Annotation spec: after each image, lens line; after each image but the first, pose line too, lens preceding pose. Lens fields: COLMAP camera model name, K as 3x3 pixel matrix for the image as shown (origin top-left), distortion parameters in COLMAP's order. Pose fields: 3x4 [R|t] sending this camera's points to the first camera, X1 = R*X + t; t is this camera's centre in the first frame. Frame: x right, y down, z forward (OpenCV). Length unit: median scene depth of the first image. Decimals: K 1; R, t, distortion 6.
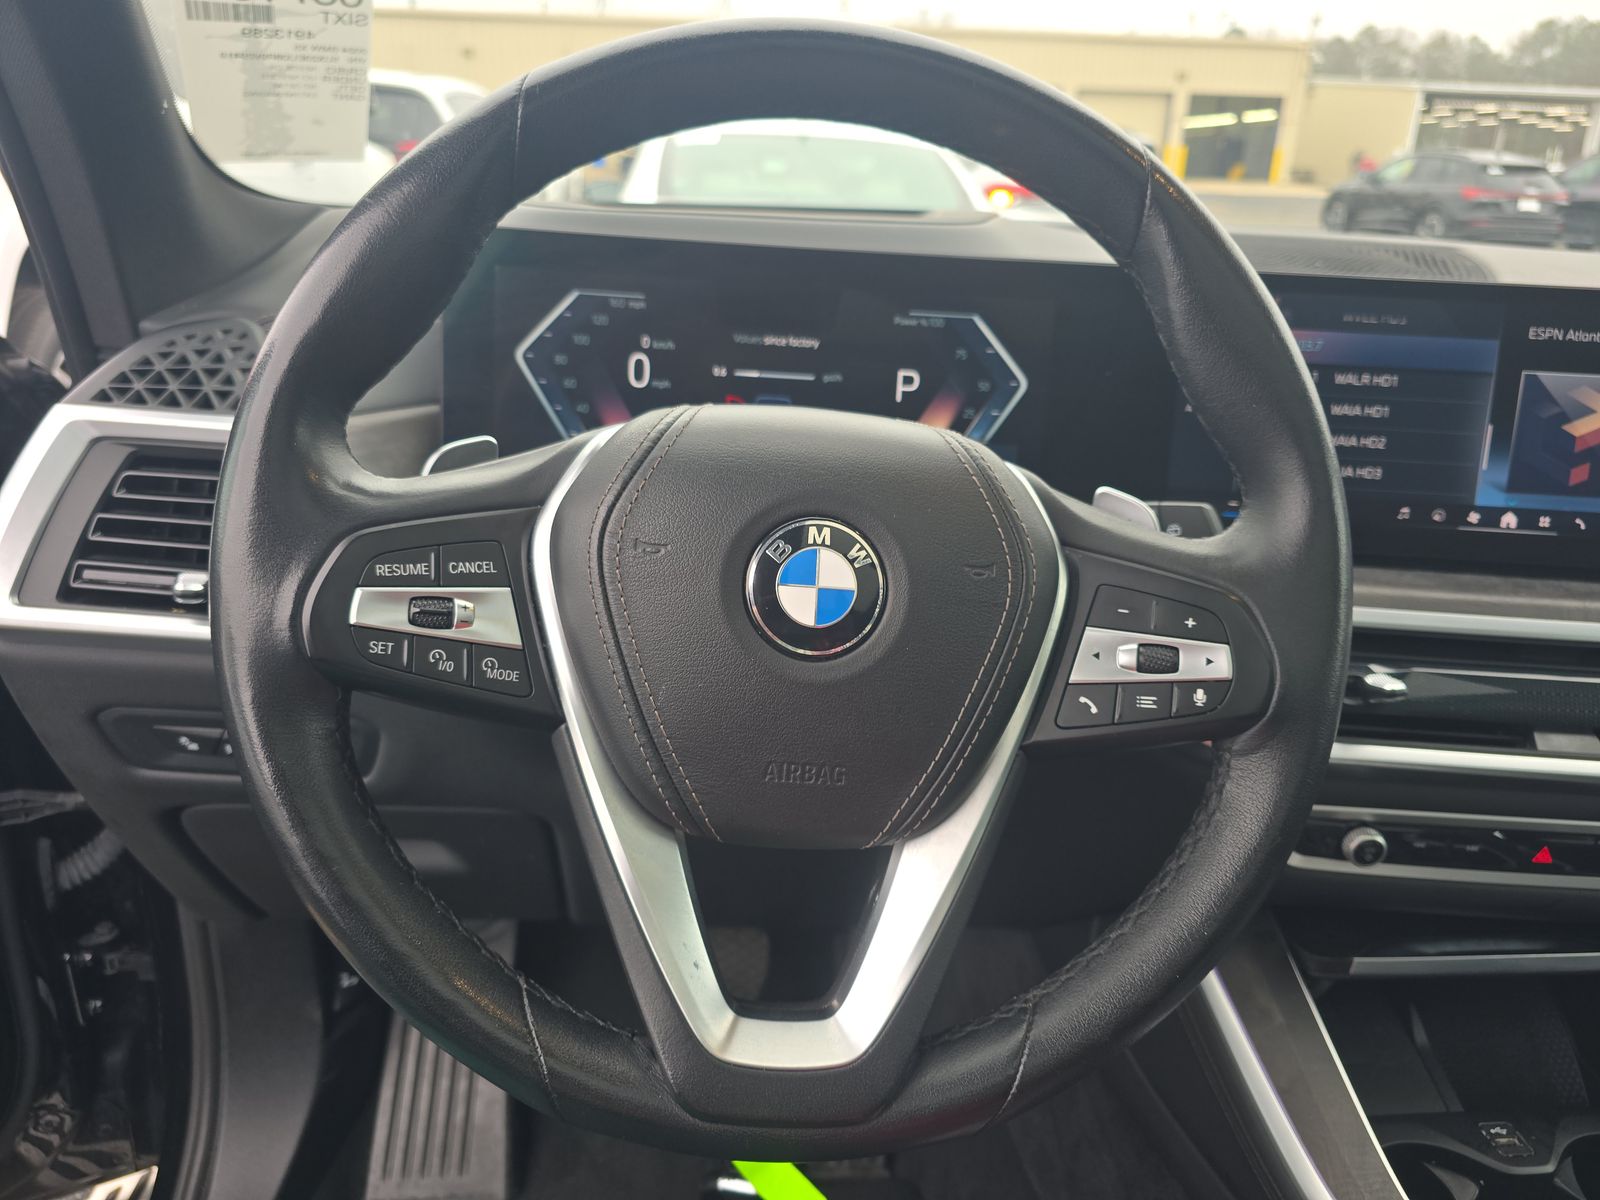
lens RADIAL K [[1077.2, 0, 798.4], [0, 1077.2, 607.5], [0, 0, 1]] dist [0.049317, -0.046346]
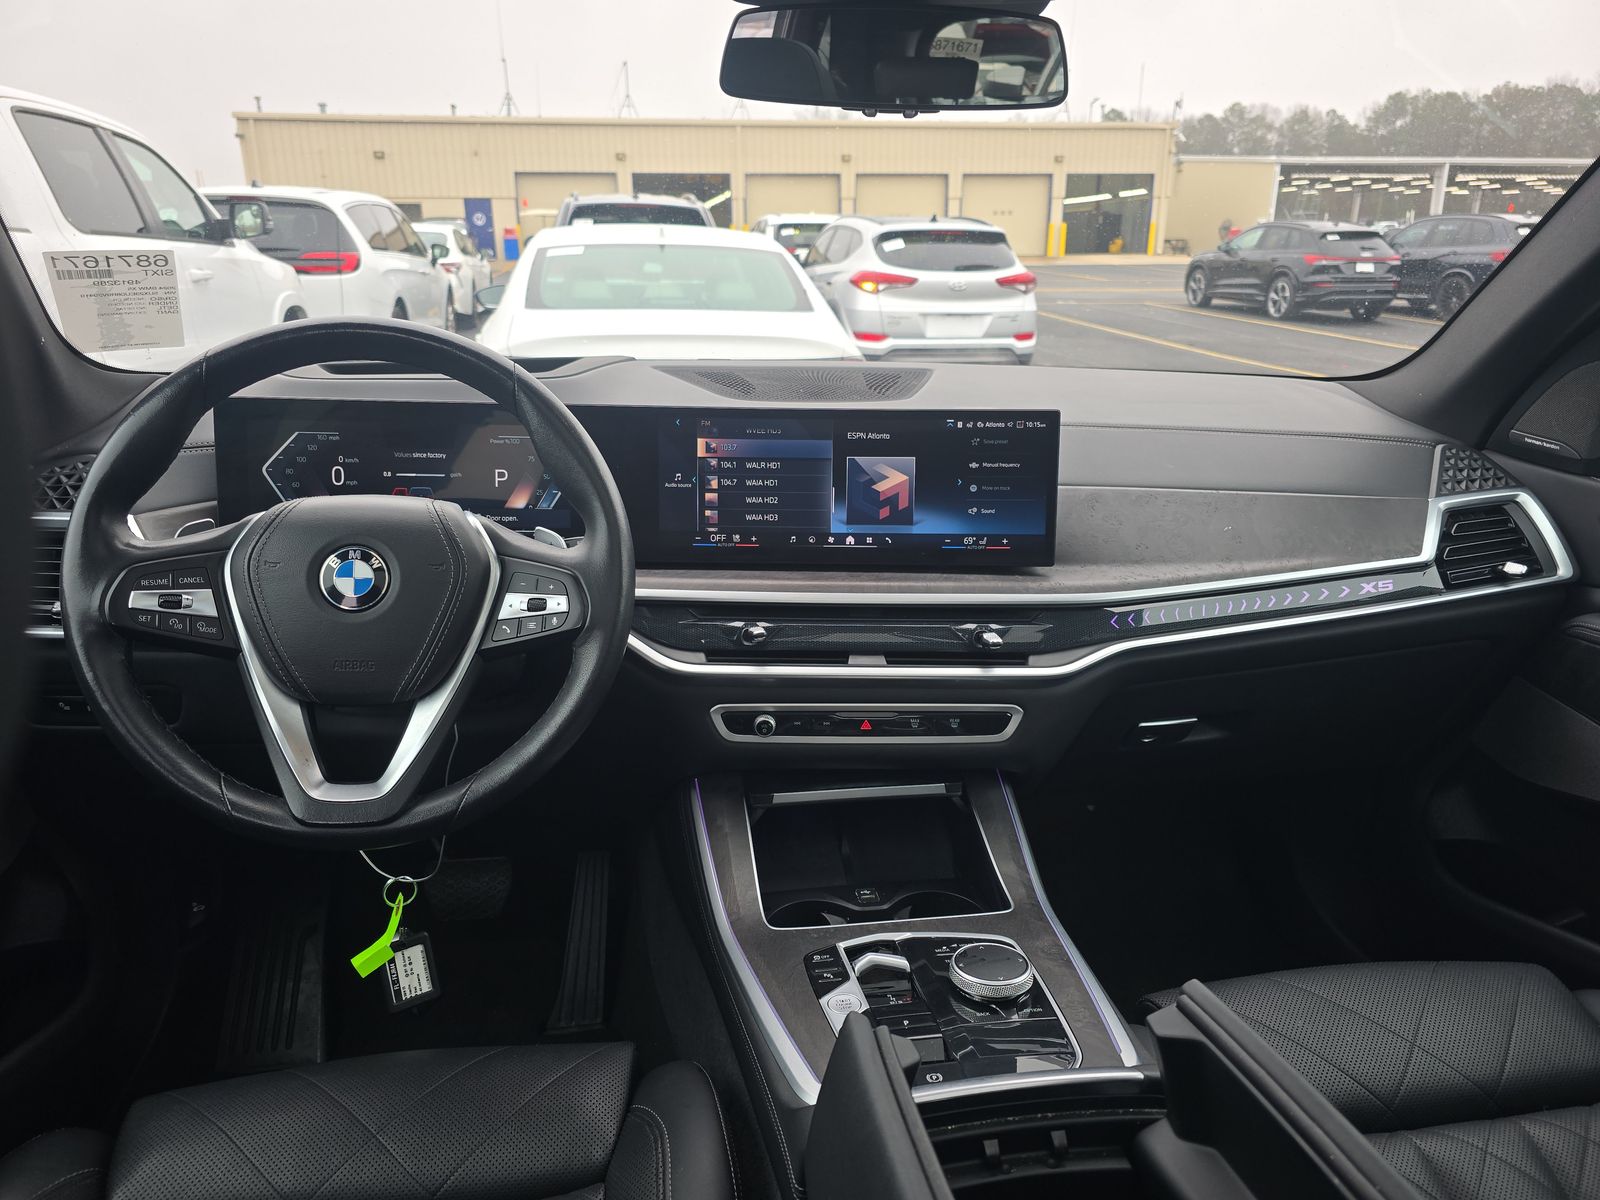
lens RADIAL K [[1073.3, 0, 795.4], [0, 1073.3, 603.2], [0, 0, 1]] dist [0.121753, -0.119744]
pose [[0.997478, -0.051802, 0.048520, 0.475534], [0.055054, 0.996145, -0.068288, 0.137646], [-0.044796, 0.070787, 0.996485, -0.732306]]
